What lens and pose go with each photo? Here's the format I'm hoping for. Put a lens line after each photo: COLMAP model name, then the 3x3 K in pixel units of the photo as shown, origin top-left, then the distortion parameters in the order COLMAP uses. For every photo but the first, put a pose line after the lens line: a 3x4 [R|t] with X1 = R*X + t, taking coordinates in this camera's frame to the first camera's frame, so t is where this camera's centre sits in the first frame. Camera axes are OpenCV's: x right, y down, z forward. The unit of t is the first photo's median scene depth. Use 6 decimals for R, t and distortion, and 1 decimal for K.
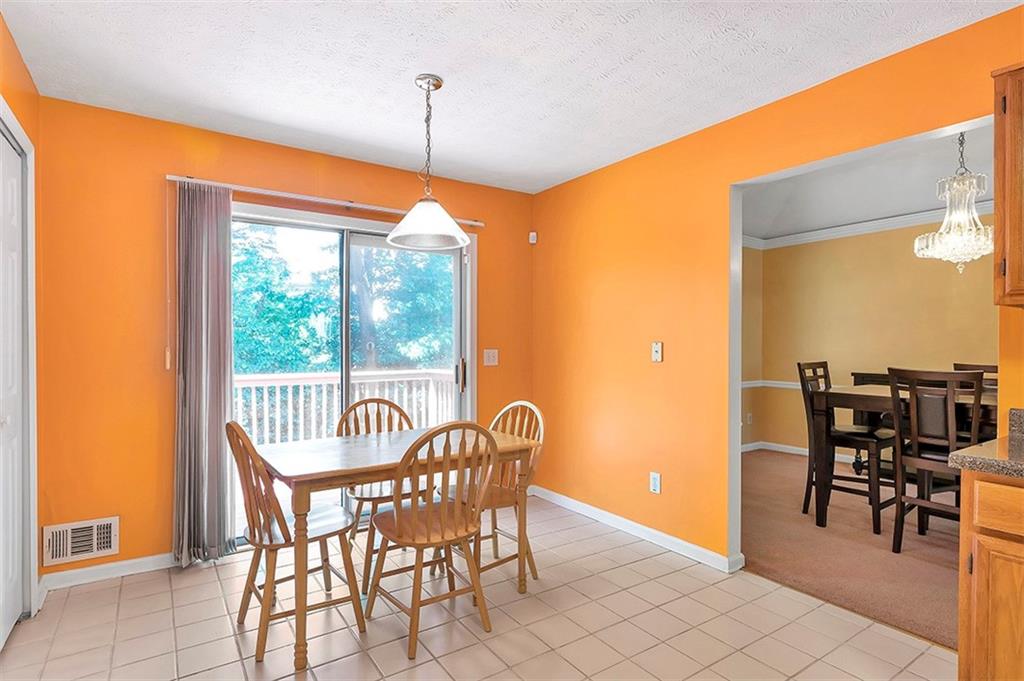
lens RADIAL K [[523.9, 0, 512.0], [0, 523.9, 340.5], [0, 0, 1]] dist [-0.003343, -0.001200]
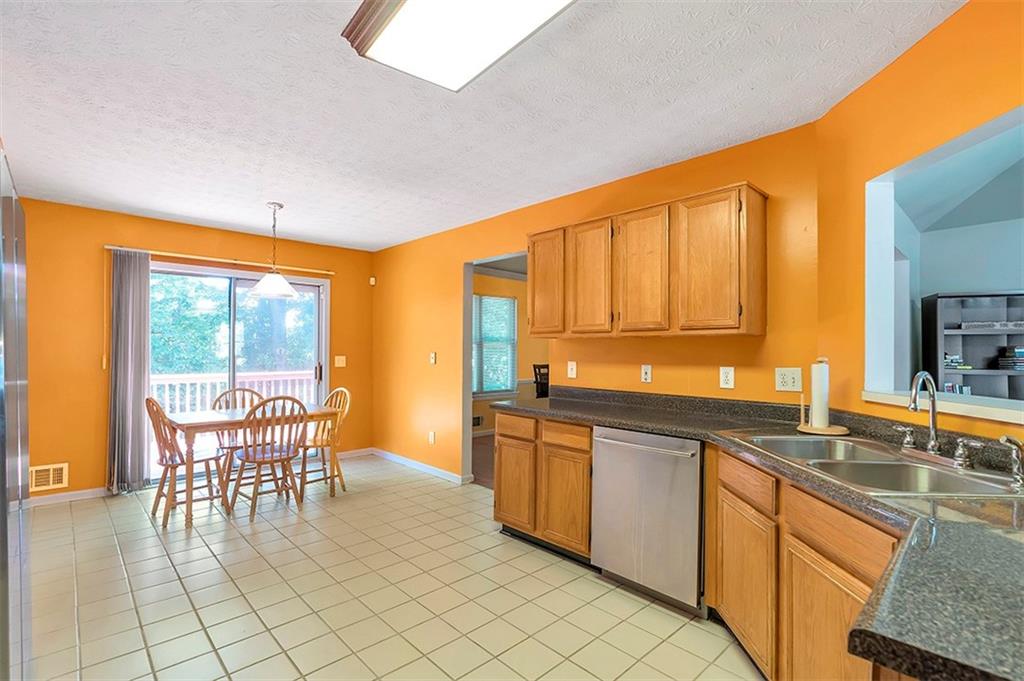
lens RADIAL K [[478.6, 0, 510.4], [0, 478.6, 343.2], [0, 0, 1]] dist [0.000599, 0.000790]
pose [[0.987639, 0.006007, 0.156630, 0.315721], [-0.005258, 0.999973, -0.005195, -0.021304], [-0.156657, 0.004308, 0.987644, -0.601367]]
